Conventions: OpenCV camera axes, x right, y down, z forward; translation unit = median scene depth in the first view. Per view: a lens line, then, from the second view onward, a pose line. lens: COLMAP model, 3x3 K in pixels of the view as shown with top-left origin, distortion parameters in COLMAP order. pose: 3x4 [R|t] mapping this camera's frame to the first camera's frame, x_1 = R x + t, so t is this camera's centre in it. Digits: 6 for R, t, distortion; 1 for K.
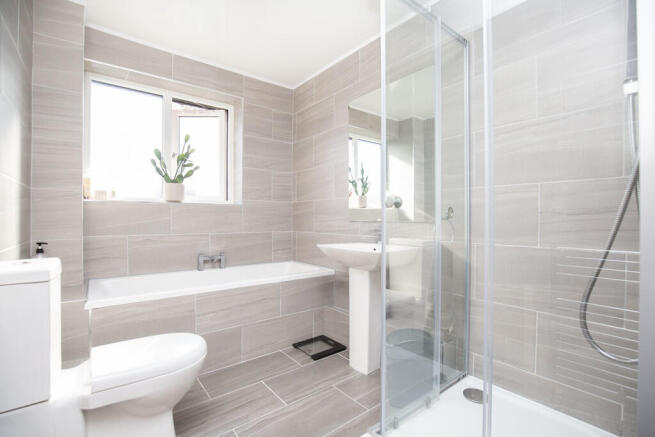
lens RADIAL K [[304.2, 0, 327.5], [0, 304.2, 218.5], [0, 0, 1]] dist [-0.017271, 0.000478]
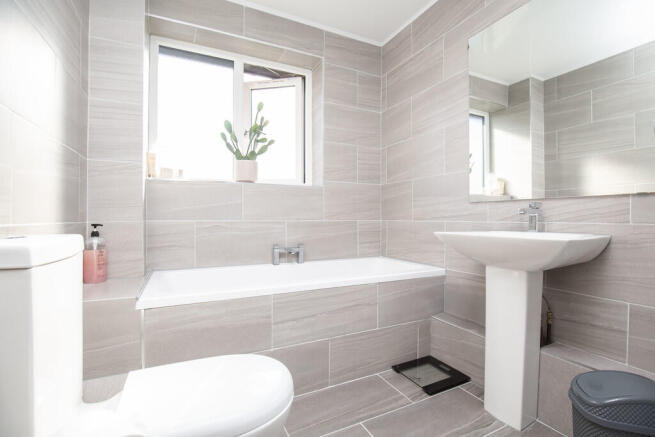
lens RADIAL K [[304.2, 0, 327.5], [0, 304.2, 218.5], [0, 0, 1]] dist [-0.017271, 0.000478]
pose [[0.977581, -0.000790, -0.210558, -0.106122], [0.001200, 0.999998, 0.001821, 0.044077], [0.210556, -0.002033, 0.977580, 0.218826]]
